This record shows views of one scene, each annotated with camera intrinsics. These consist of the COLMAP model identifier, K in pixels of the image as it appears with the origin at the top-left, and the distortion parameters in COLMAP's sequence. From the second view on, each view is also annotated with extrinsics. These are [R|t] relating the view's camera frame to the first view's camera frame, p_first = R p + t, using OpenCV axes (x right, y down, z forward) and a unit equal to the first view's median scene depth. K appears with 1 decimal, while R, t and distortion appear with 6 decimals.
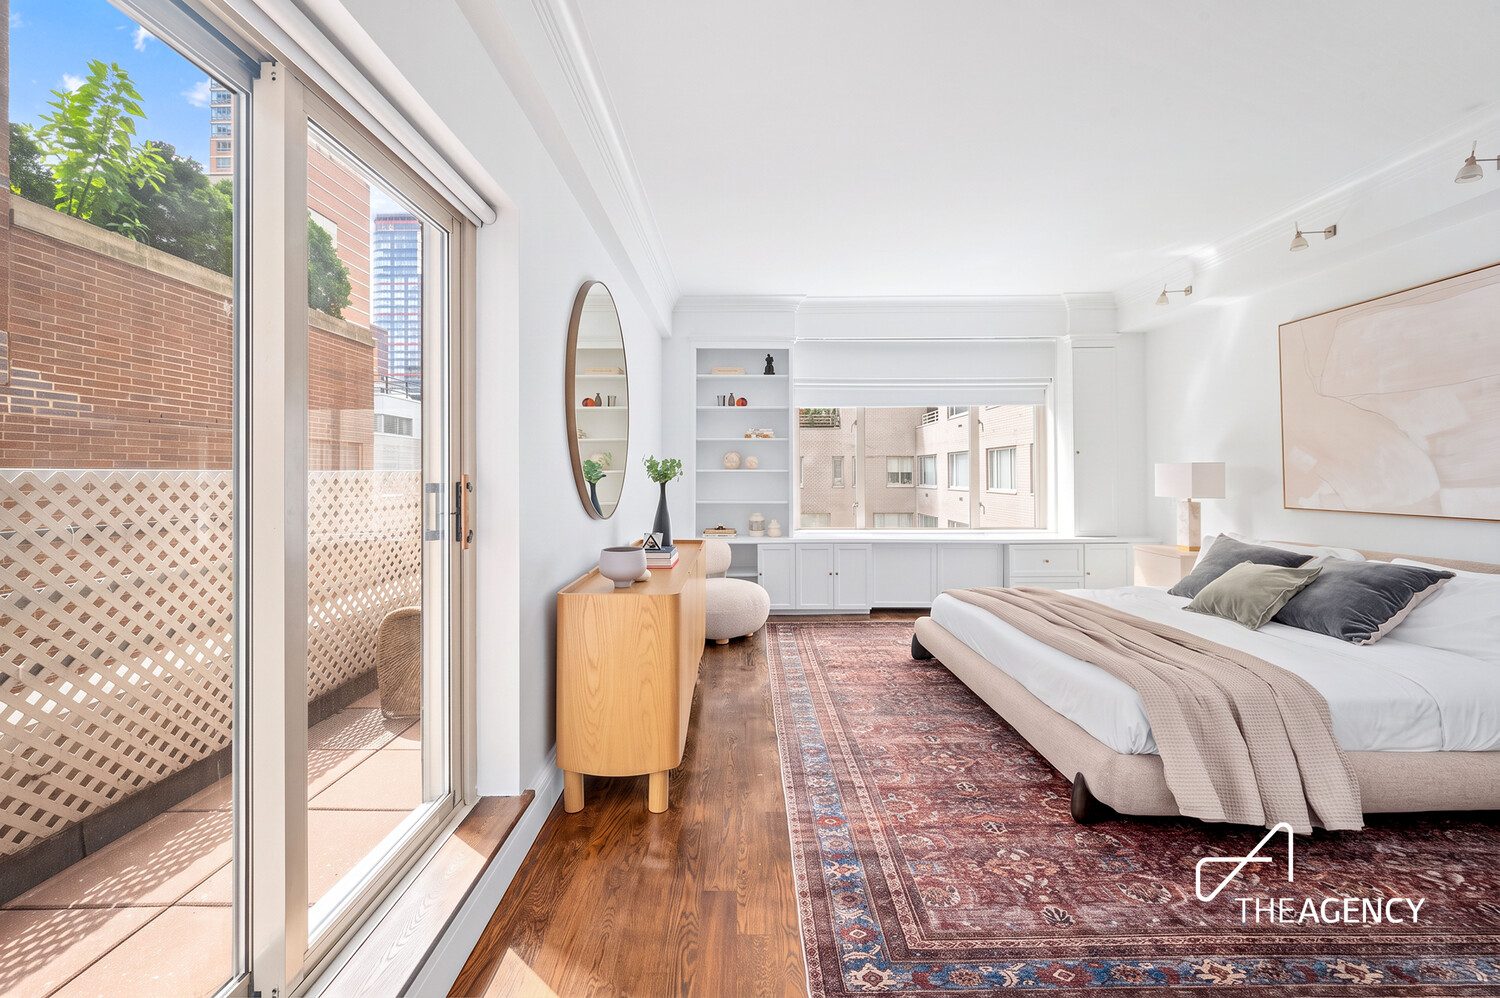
lens RADIAL K [[608.6, 0, 747.2], [0, 608.6, 489.8], [0, 0, 1]] dist [0.000434, 0.000136]
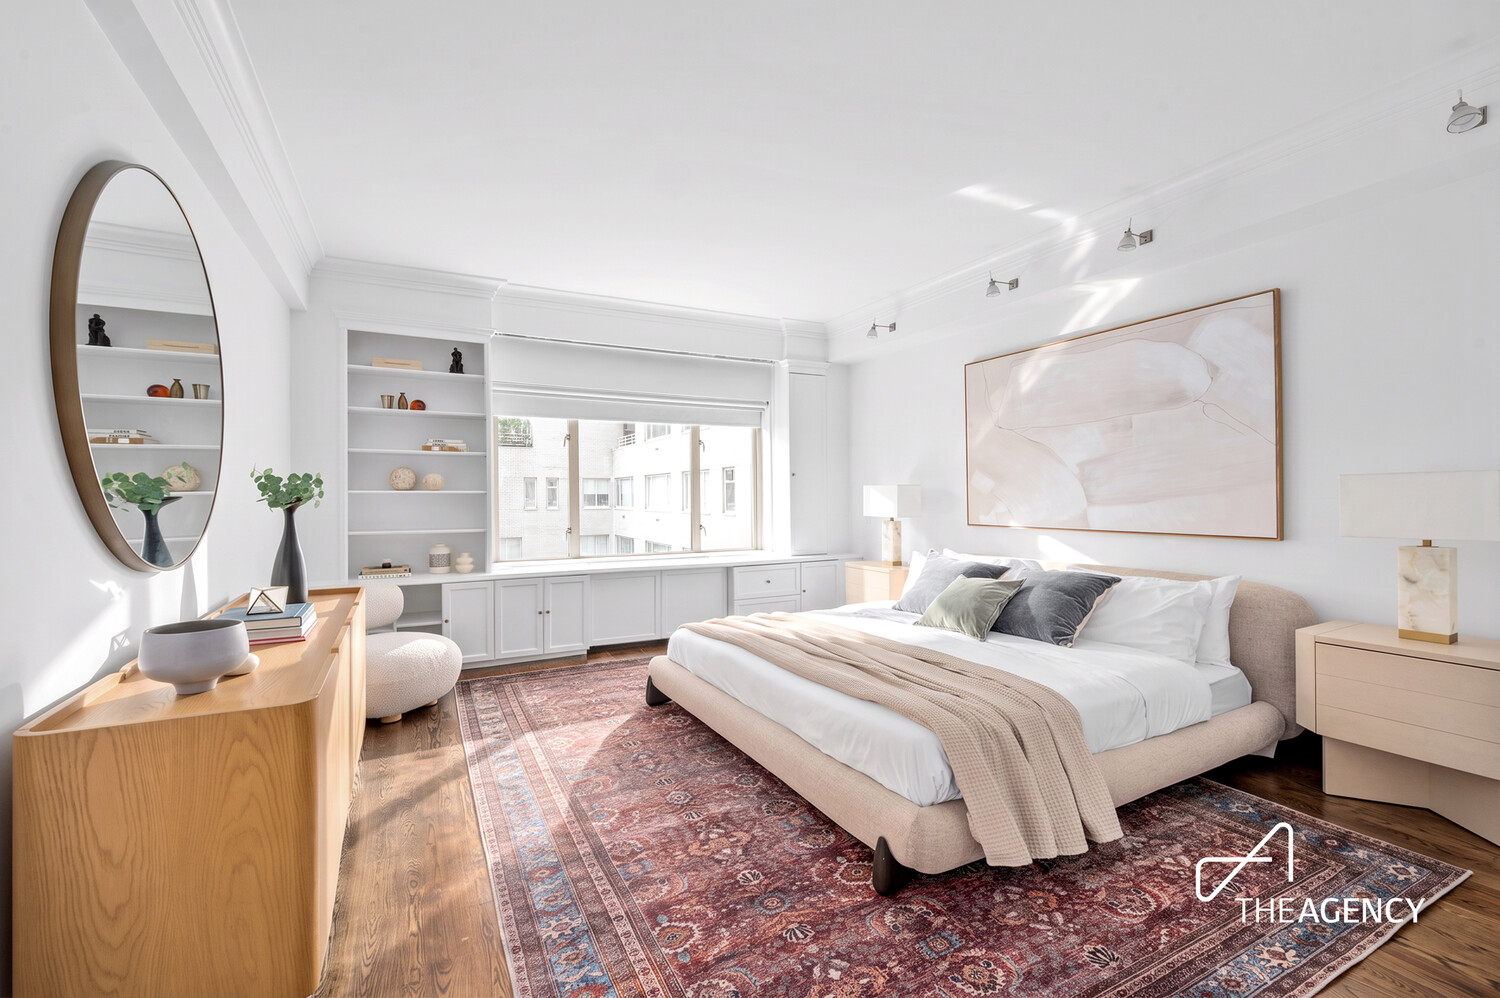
lens RADIAL K [[599.4, 0, 759.4], [0, 599.4, 501.2], [0, 0, 1]] dist [0.000119, 0.000154]
pose [[0.869011, -0.005692, 0.494760, -0.018936], [0.014330, 0.999804, -0.013667, -0.004344], [-0.494585, 0.018967, 0.868922, 0.223157]]
